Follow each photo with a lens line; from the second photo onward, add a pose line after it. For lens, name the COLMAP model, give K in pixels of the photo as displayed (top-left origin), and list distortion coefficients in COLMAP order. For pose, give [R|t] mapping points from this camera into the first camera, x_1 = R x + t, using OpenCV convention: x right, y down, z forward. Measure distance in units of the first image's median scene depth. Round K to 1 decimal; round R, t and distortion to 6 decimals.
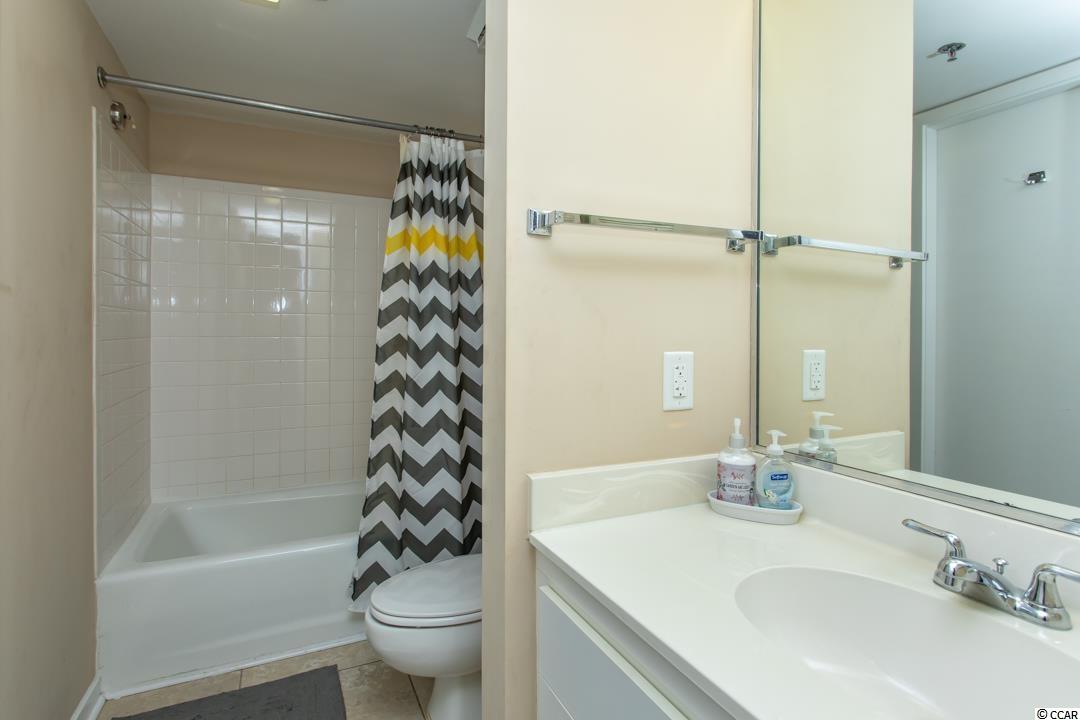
lens RADIAL K [[510.2, 0, 541.3], [0, 510.2, 354.1], [0, 0, 1]] dist [0.000370, 0.002033]
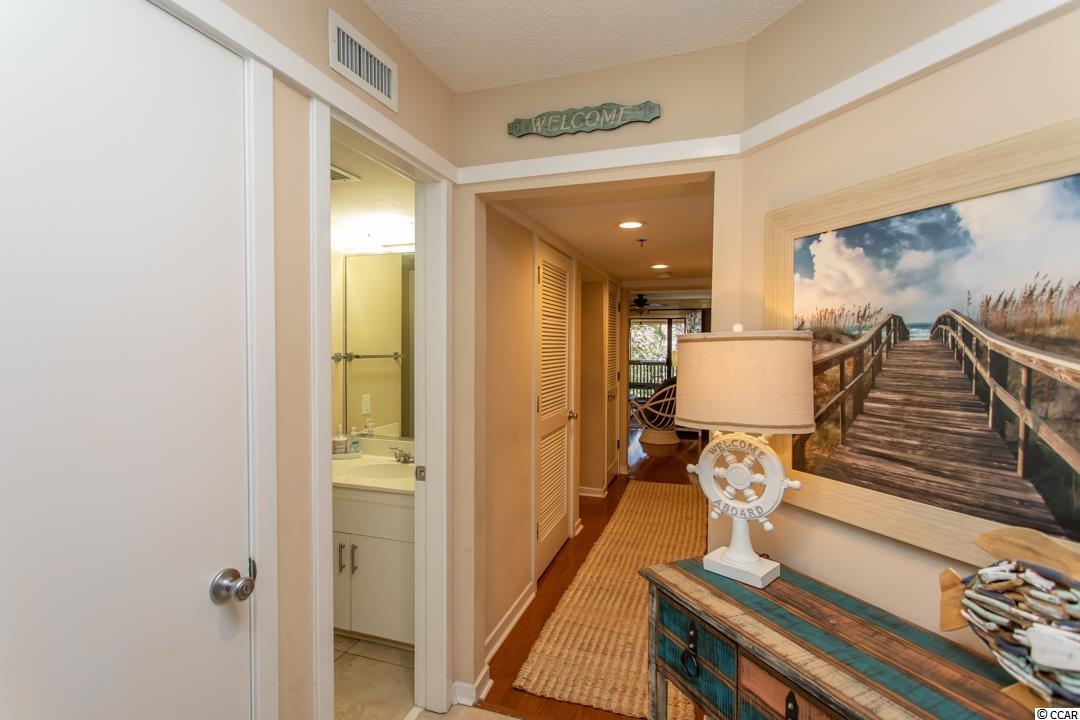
lens RADIAL K [[510.2, 0, 539.3], [0, 510.2, 358.6], [0, 0, 1]] dist [0.000370, 0.002033]
pose [[0.690886, -0.014528, 0.722818, -0.874720], [0.001289, 0.999821, 0.018864, -0.284946], [-0.722963, -0.012101, 0.690781, -1.709205]]
